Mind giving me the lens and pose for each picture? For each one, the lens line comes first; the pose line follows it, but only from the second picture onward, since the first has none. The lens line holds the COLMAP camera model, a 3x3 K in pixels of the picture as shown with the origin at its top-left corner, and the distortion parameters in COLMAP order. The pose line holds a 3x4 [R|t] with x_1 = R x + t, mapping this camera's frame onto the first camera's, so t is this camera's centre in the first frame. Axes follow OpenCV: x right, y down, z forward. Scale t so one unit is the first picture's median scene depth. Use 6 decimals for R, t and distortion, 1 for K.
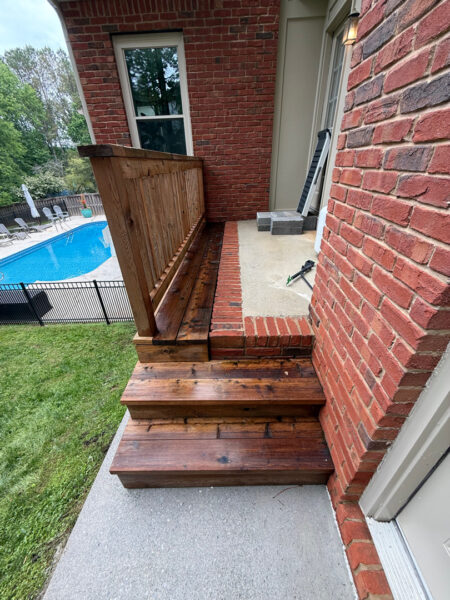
lens RADIAL K [[234.4, 0, 228.2], [0, 234.4, 291.4], [0, 0, 1]] dist [-0.000210, -0.000271]
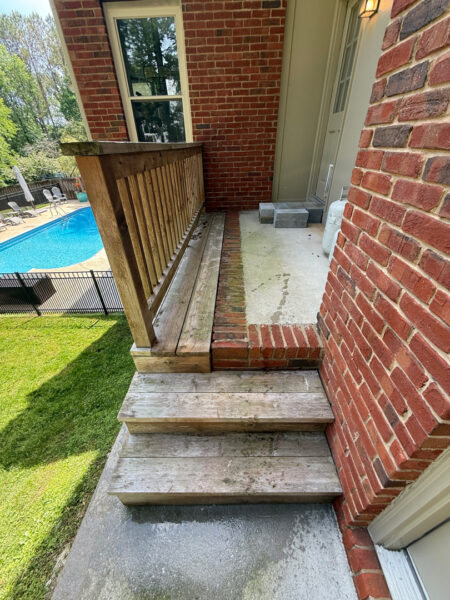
lens RADIAL K [[234.4, 0, 228.2], [0, 234.4, 291.4], [0, 0, 1]] dist [-0.000210, -0.000271]
pose [[0.999956, 0.007853, 0.005033, -0.019821], [-0.008138, 0.998209, 0.059260, -0.088378], [-0.004559, -0.059299, 0.998230, 0.074484]]
